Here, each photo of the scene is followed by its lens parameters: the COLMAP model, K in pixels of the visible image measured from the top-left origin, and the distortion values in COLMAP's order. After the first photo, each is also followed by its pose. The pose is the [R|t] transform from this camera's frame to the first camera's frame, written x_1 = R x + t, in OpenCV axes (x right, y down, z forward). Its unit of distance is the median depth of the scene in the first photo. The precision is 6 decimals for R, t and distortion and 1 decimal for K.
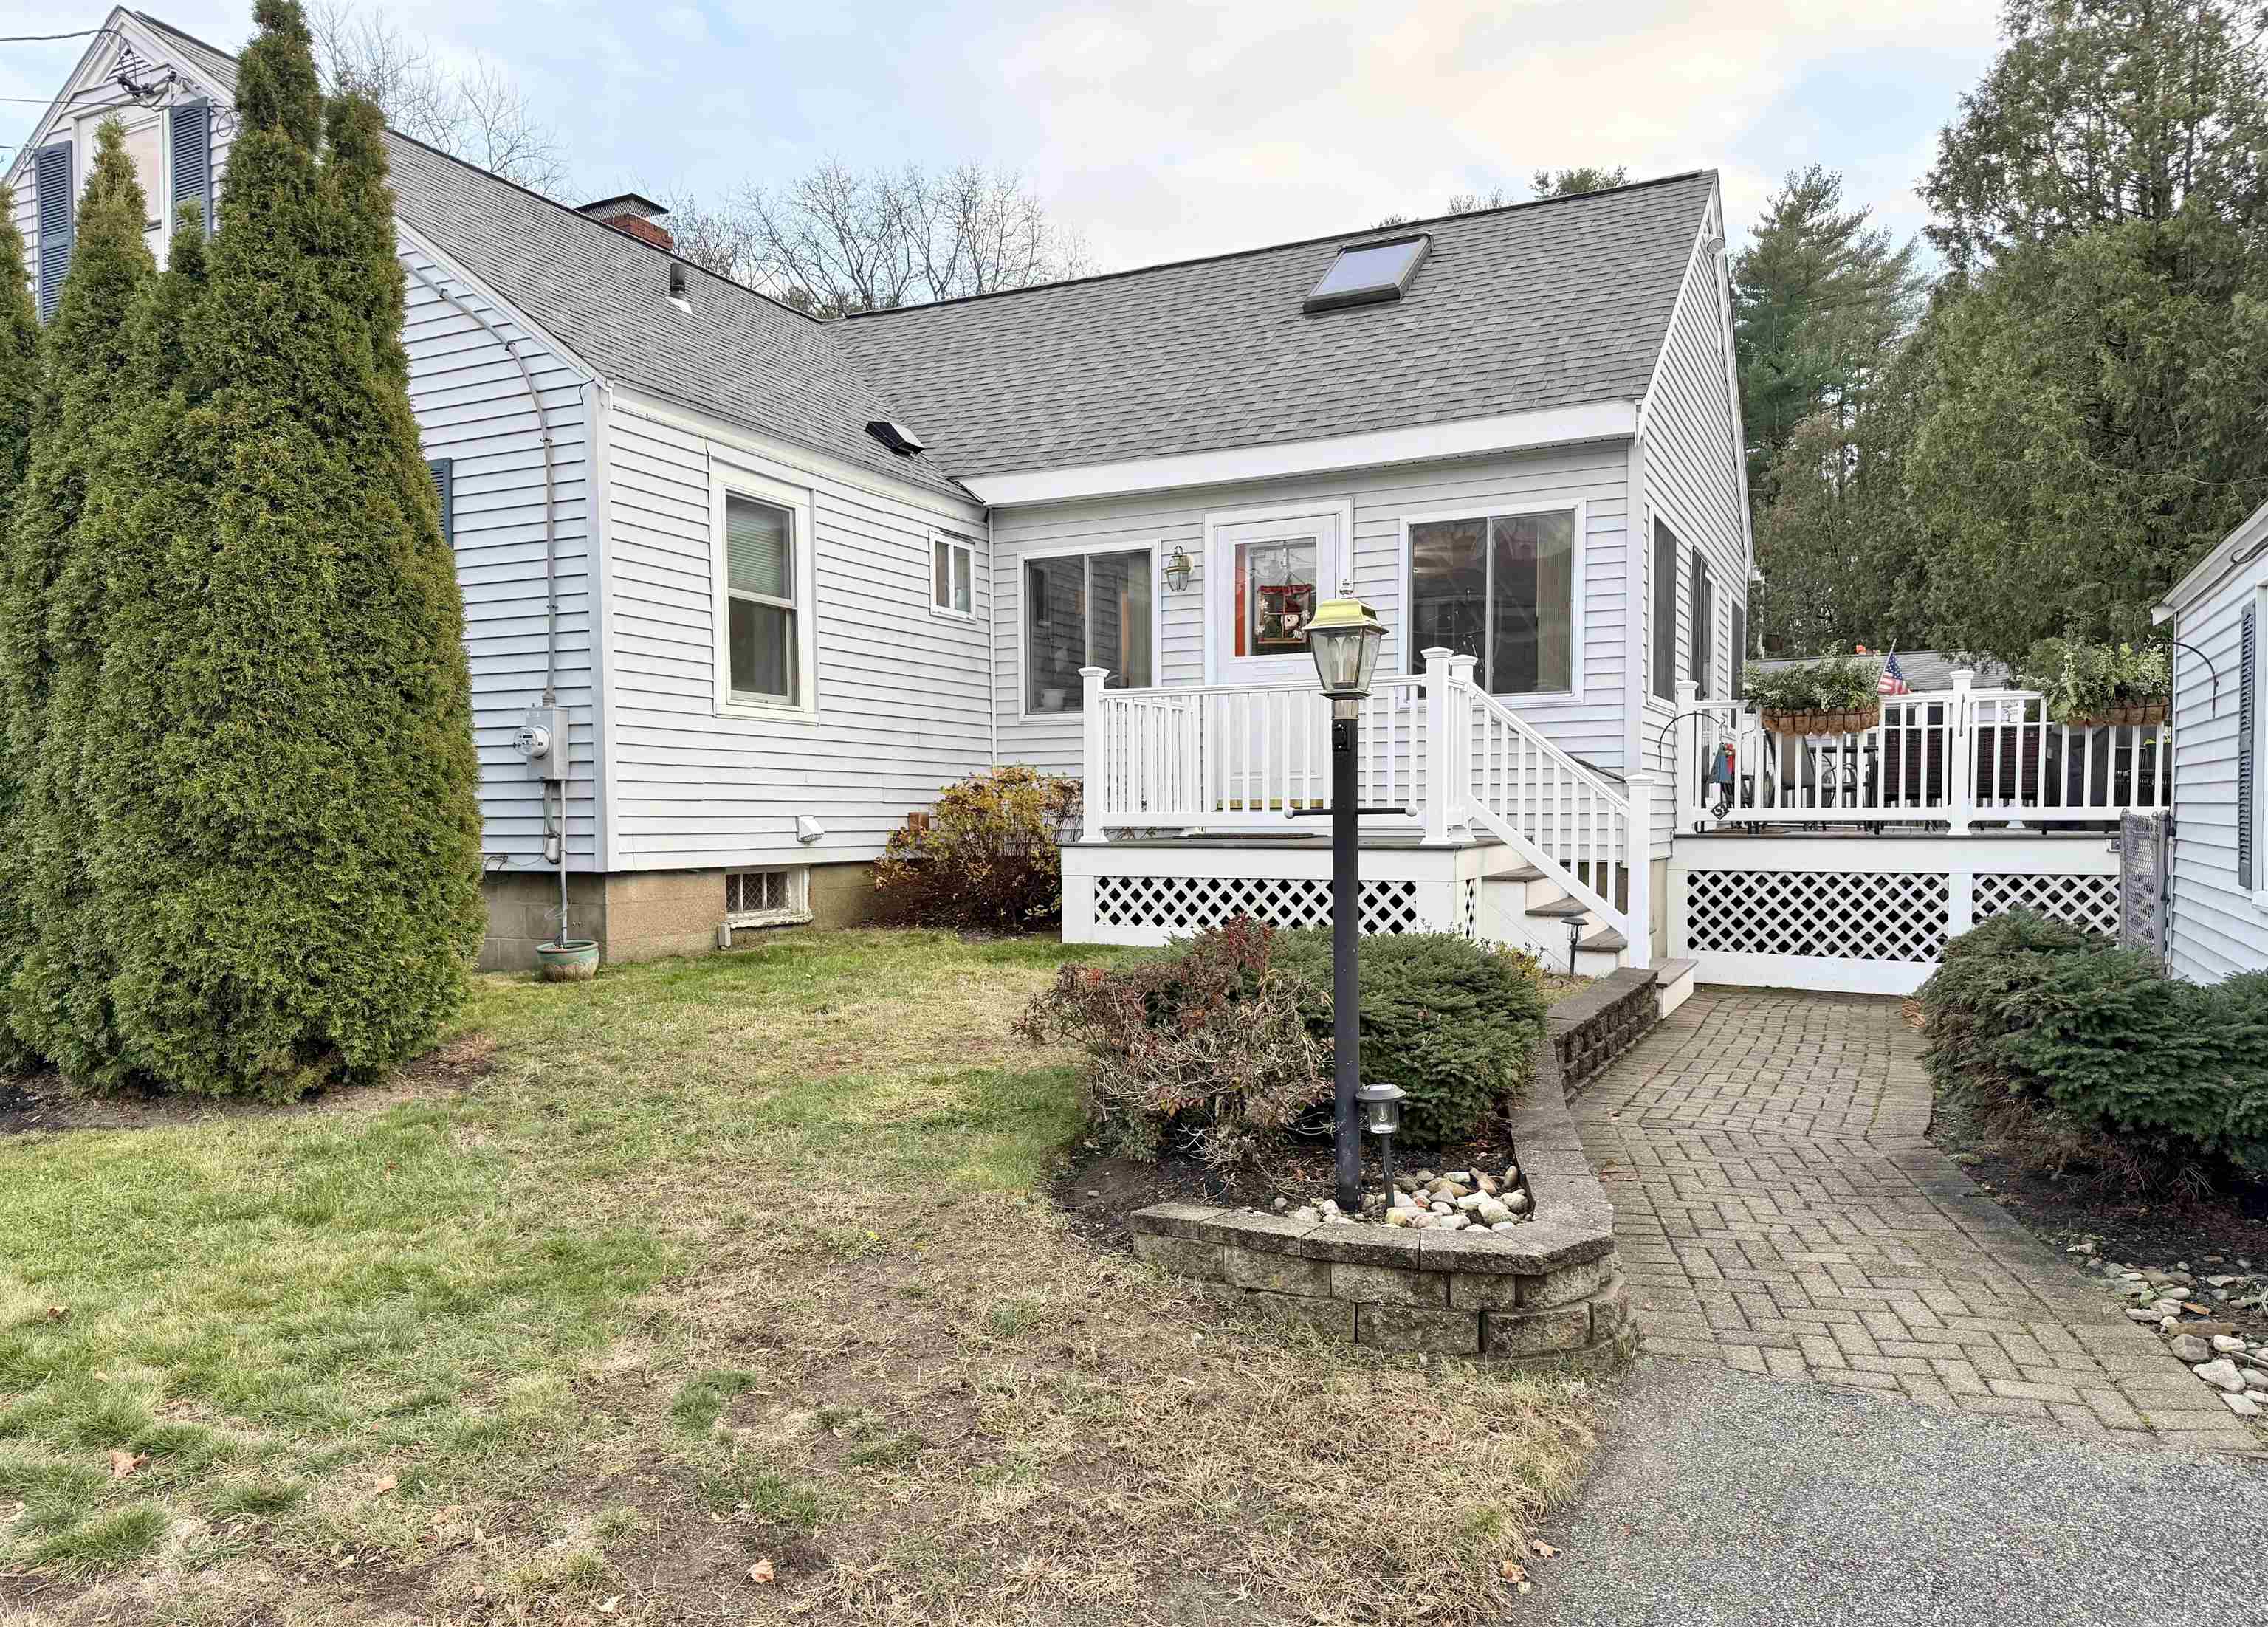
lens RADIAL K [[1638.5, 0, 1129.2], [0, 1638.5, 869.2], [0, 0, 1]] dist [-0.006444, -0.004452]
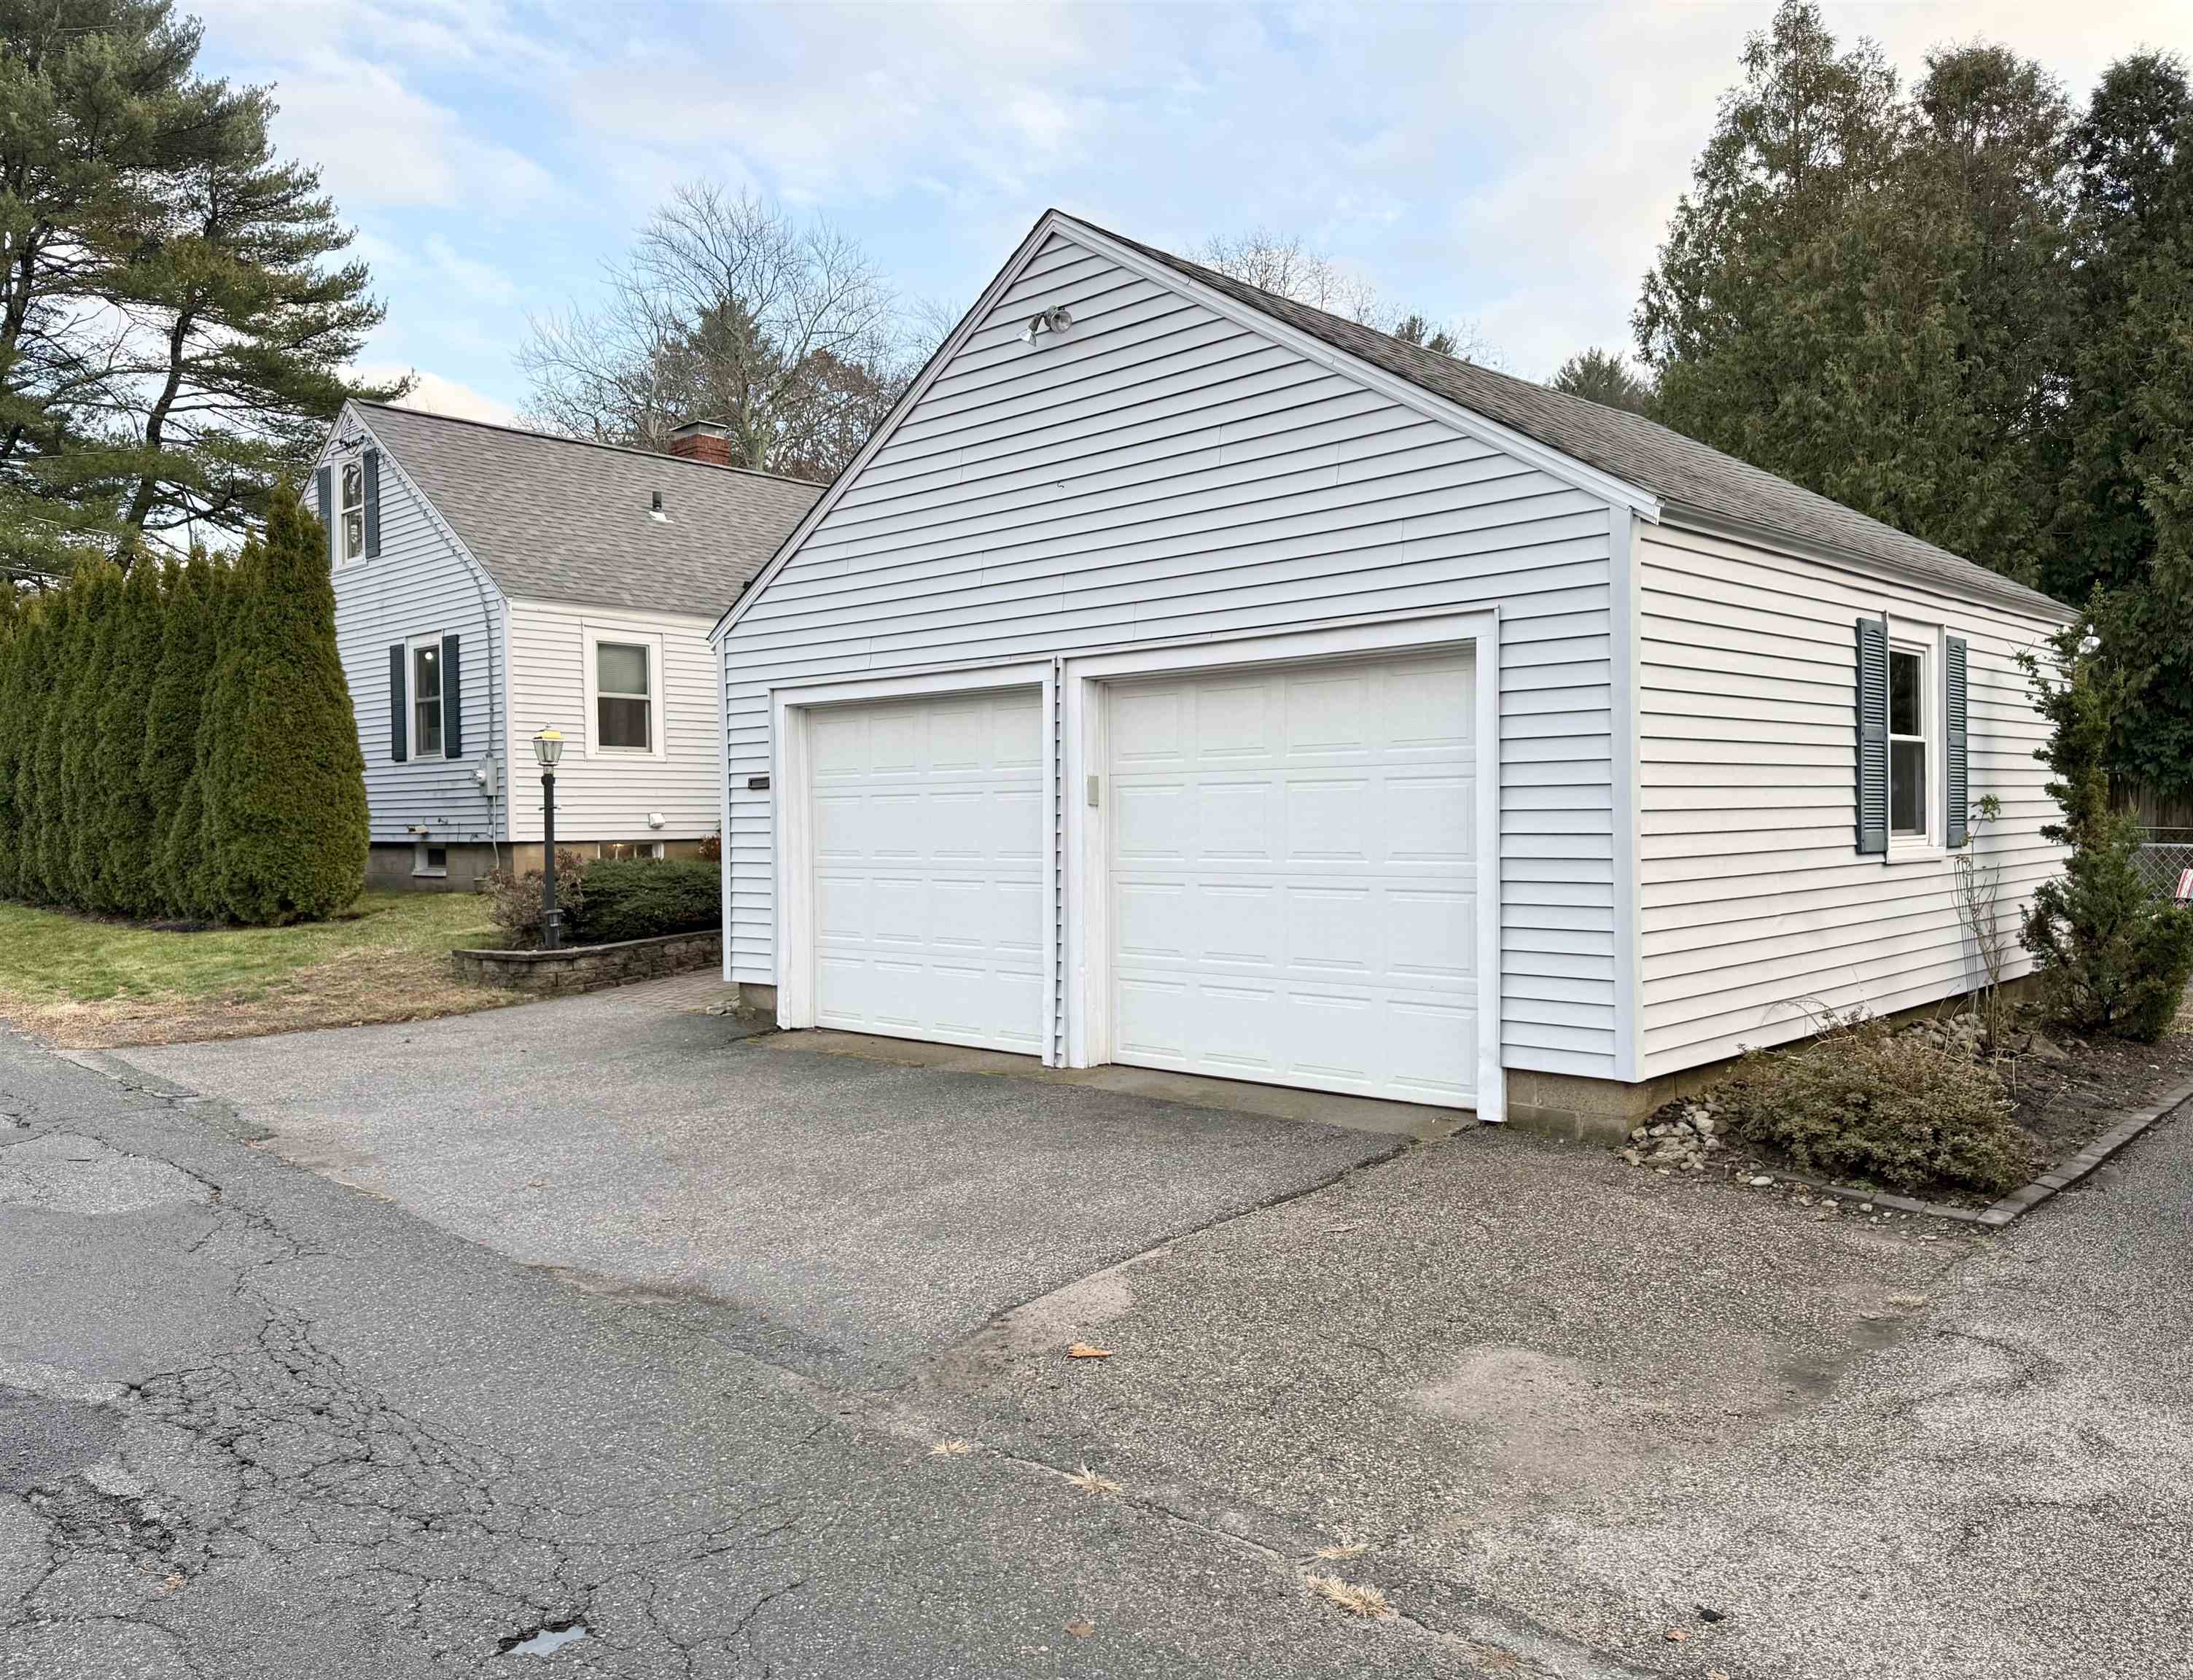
lens RADIAL K [[1616.9, 0, 1096.5], [0, 1616.9, 840.0], [0, 0, 1]] dist [-0.001172, -0.002325]
pose [[0.958134, -0.002733, -0.286308, 0.922300], [-0.002542, 0.999834, -0.018051, 0.033042], [0.286309, 0.018023, 0.957968, -0.677572]]
